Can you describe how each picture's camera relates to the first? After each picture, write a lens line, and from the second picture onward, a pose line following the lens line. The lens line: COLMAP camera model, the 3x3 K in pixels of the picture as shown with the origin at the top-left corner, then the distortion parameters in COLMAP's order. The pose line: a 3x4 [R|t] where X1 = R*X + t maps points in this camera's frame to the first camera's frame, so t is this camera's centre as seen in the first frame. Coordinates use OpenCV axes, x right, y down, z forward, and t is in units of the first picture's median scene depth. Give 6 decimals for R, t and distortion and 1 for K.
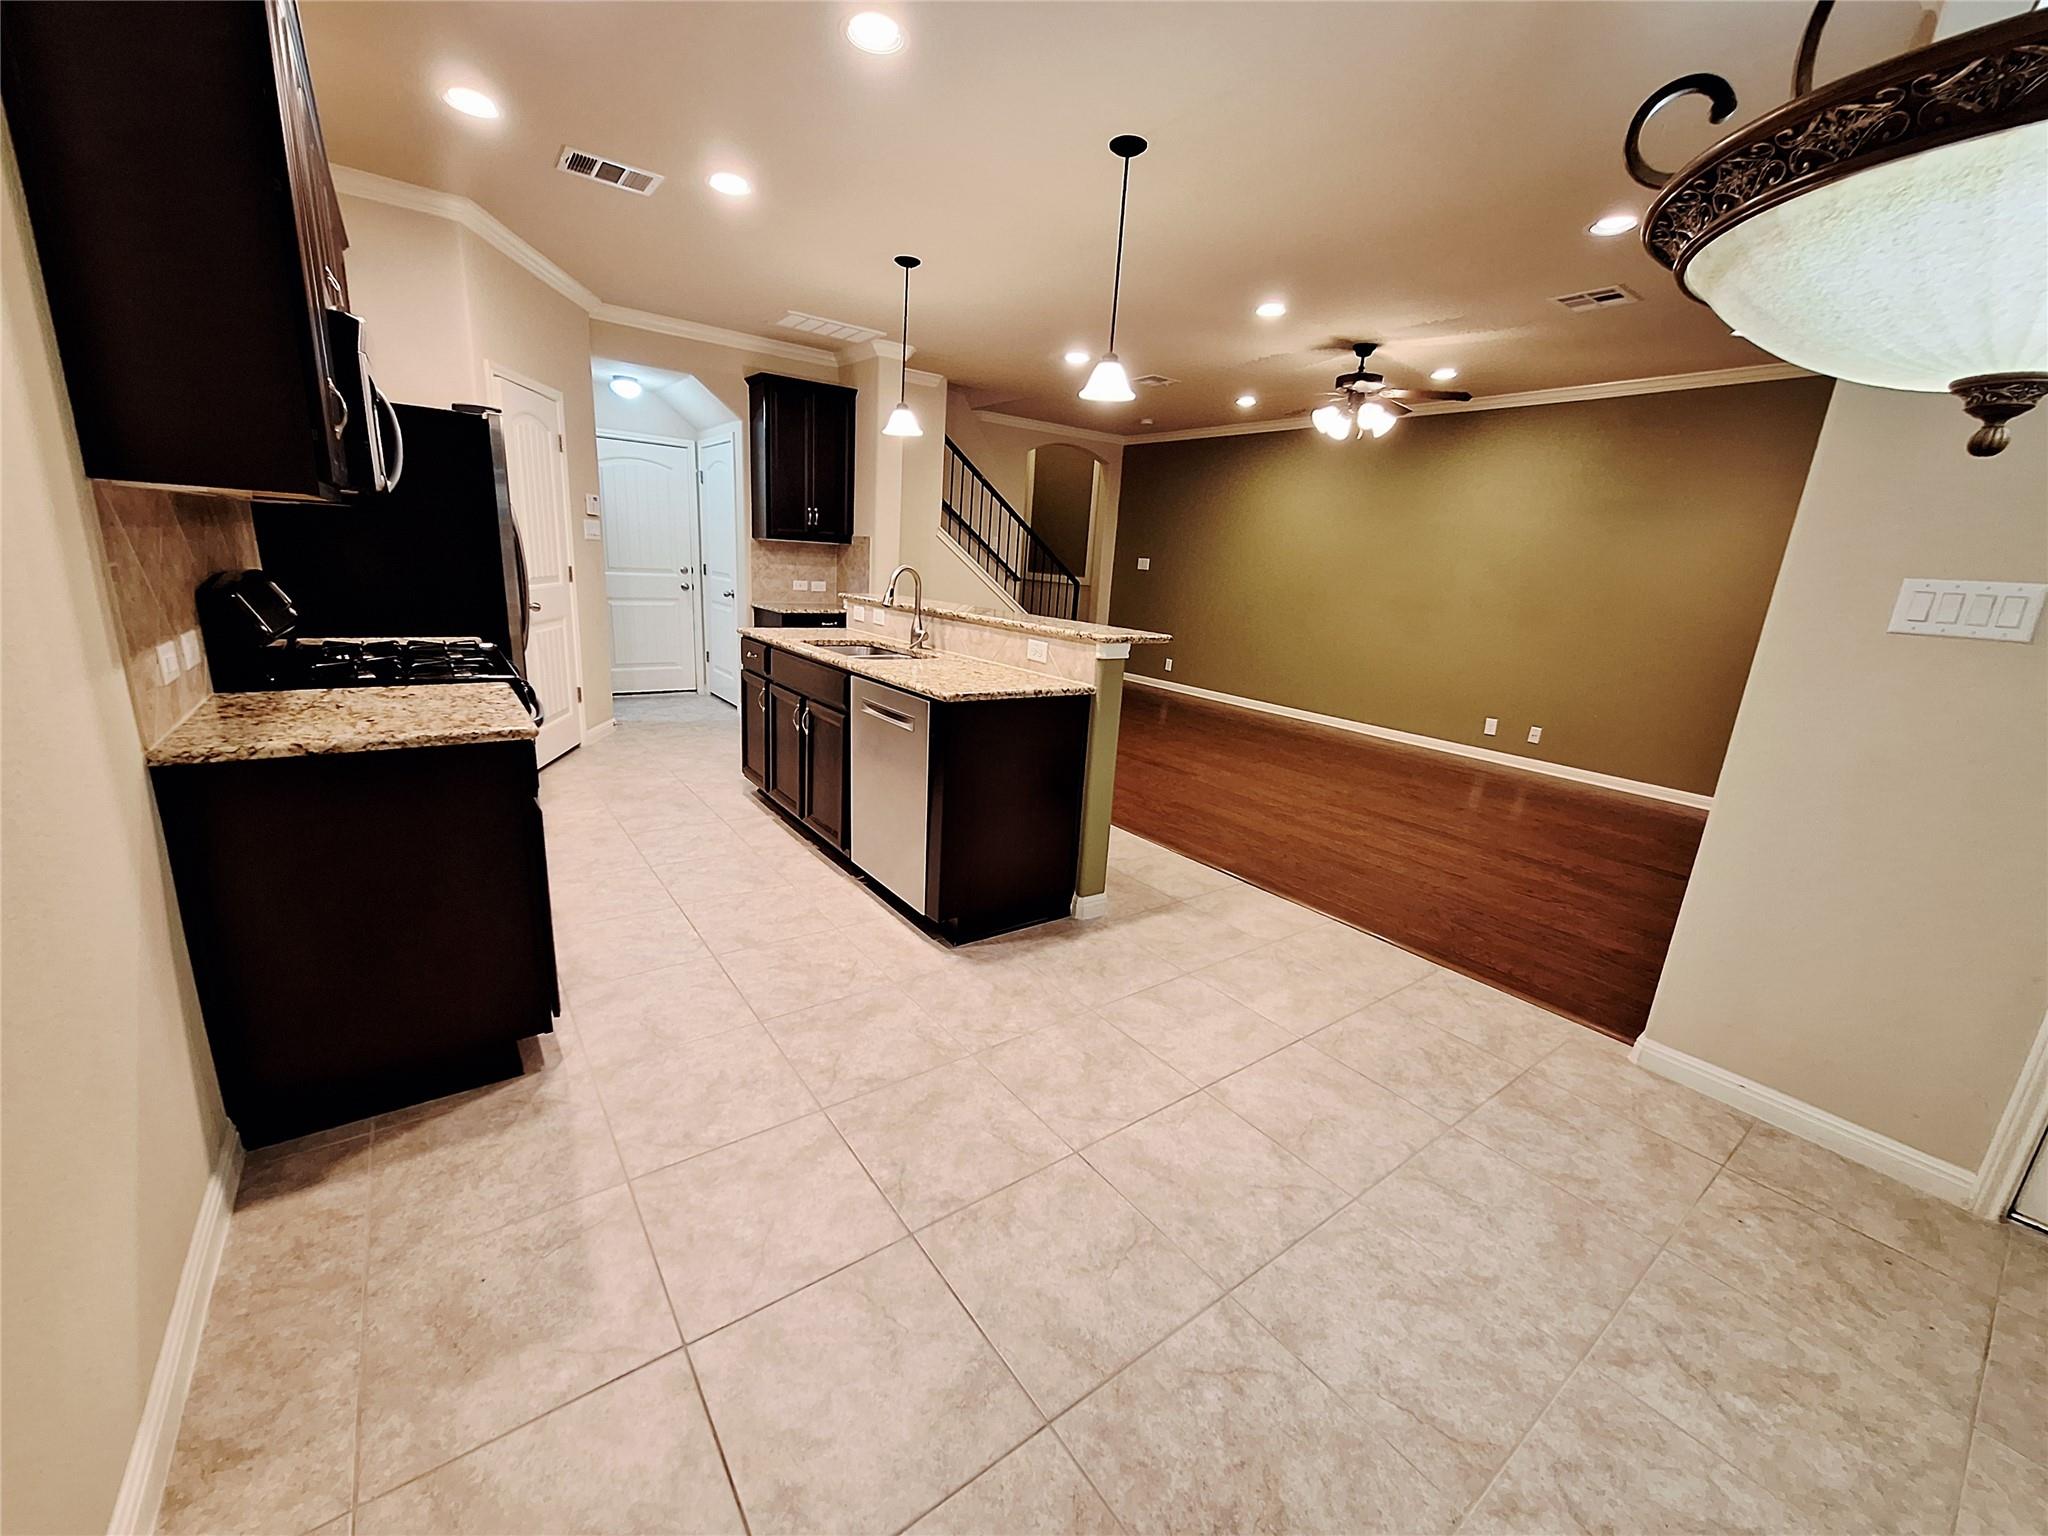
lens RADIAL K [[802.3, 0, 1003.7], [0, 802.3, 770.3], [0, 0, 1]] dist [-0.004350, 0.000650]
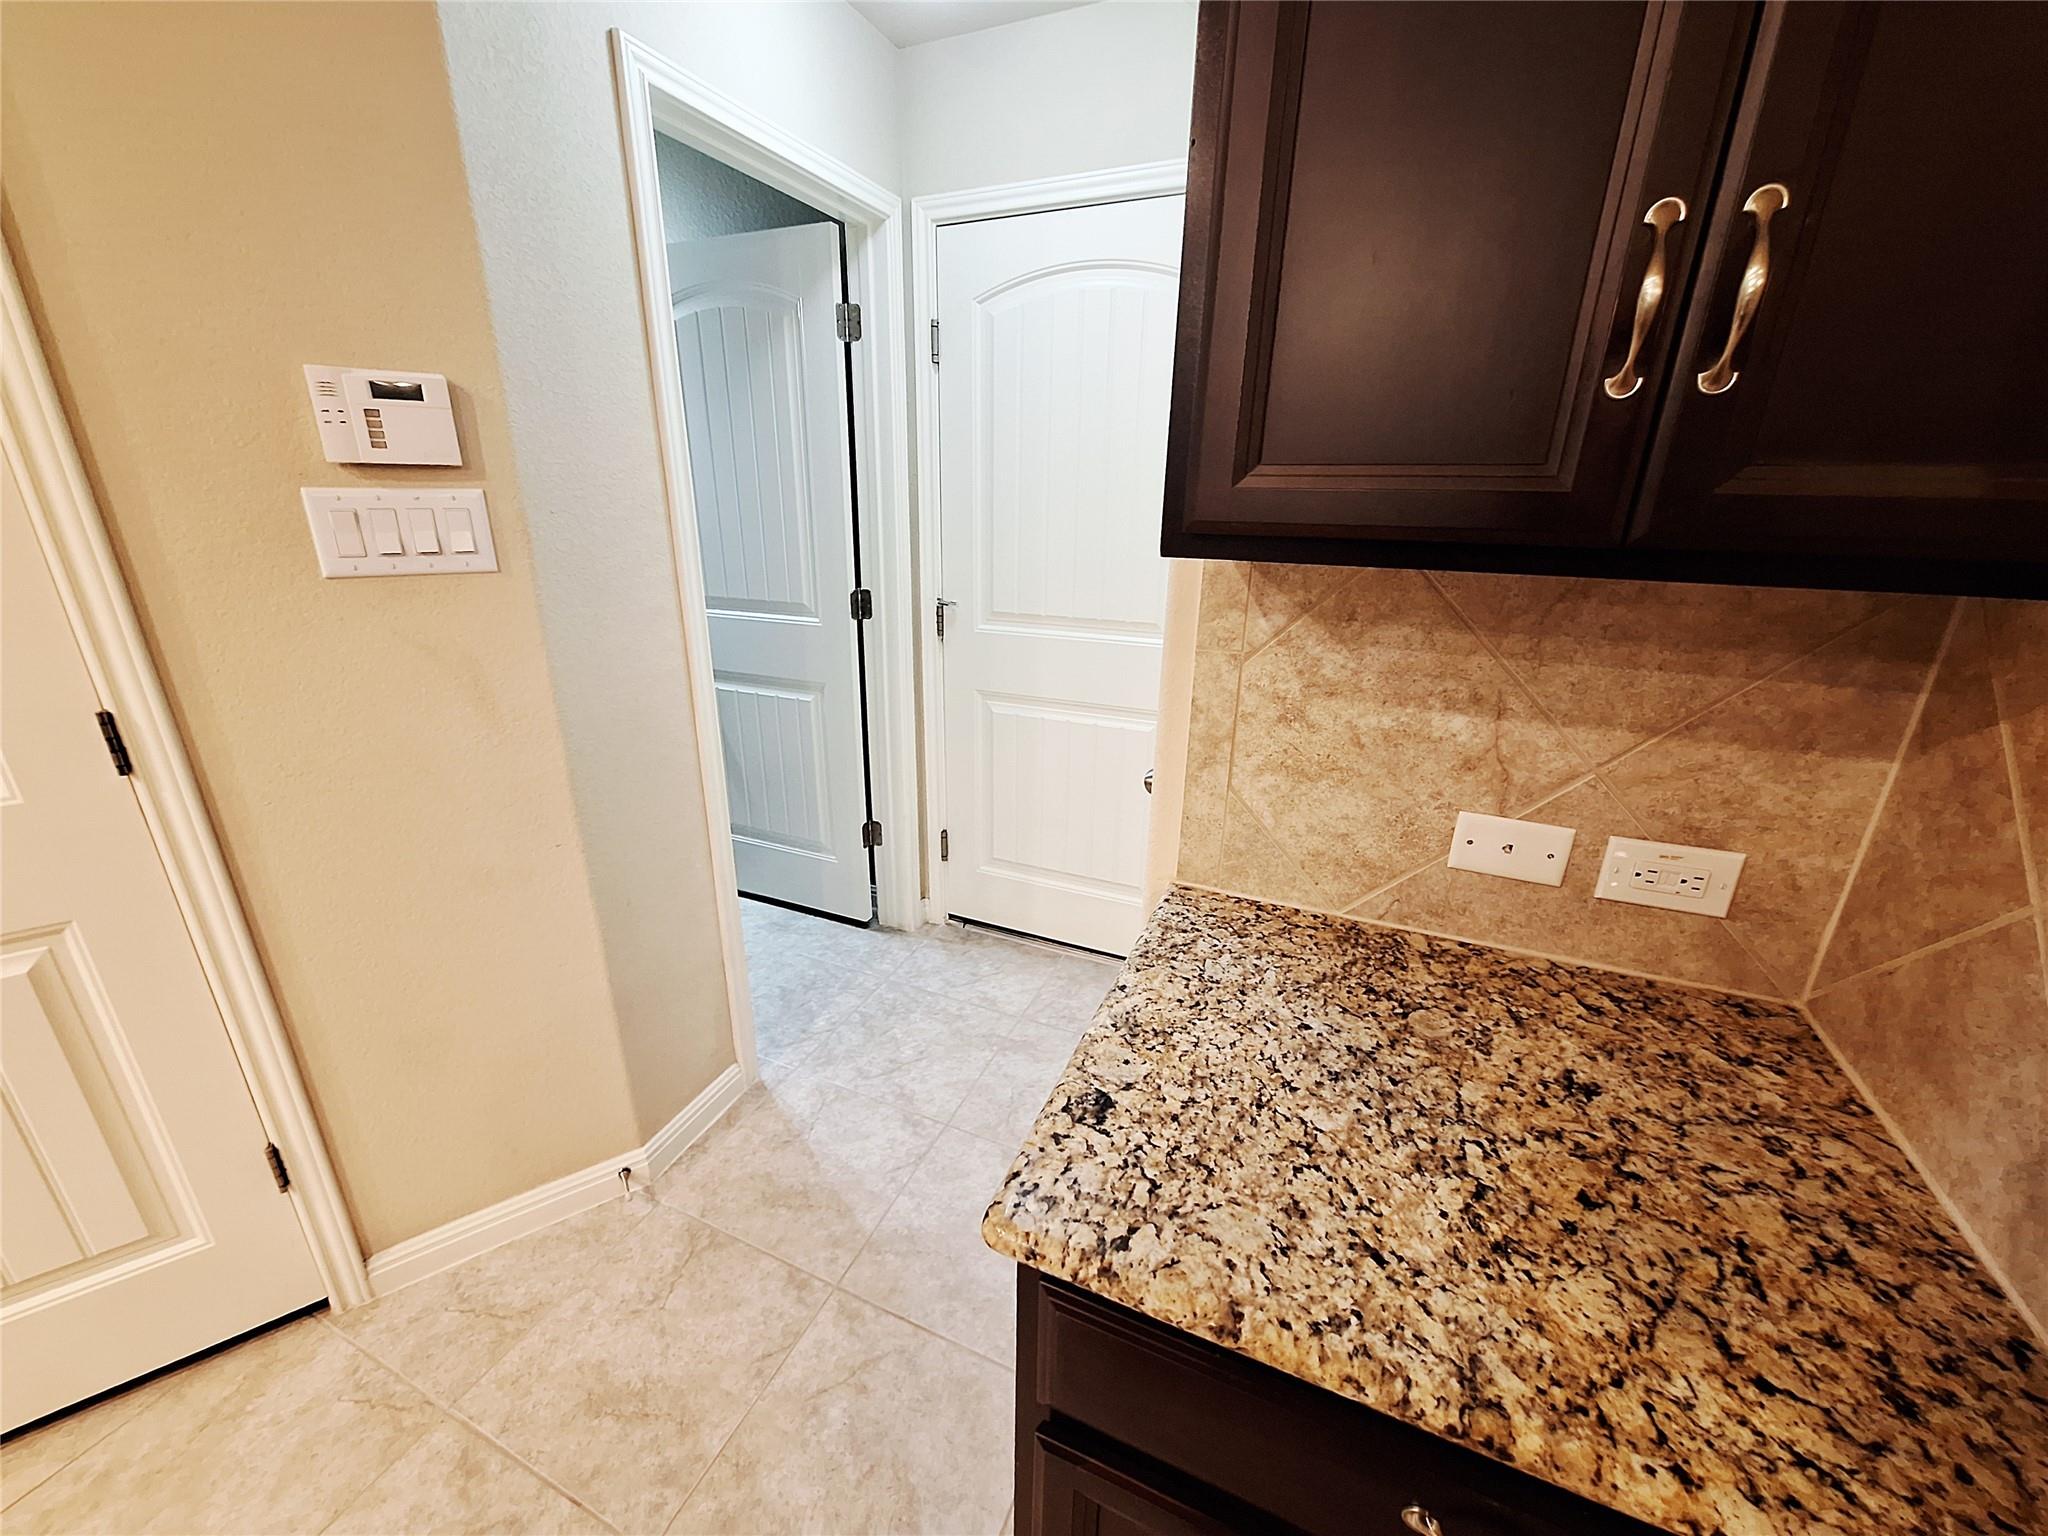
lens RADIAL K [[802.3, 0, 1010.2], [0, 802.3, 769.5], [0, 0, 1]] dist [-0.004350, 0.000650]
pose [[0.494744, 0.244032, -0.834072, -0.270056], [-0.205259, 0.965423, 0.160710, -0.379636], [0.844451, 0.091691, 0.527727, 1.277388]]
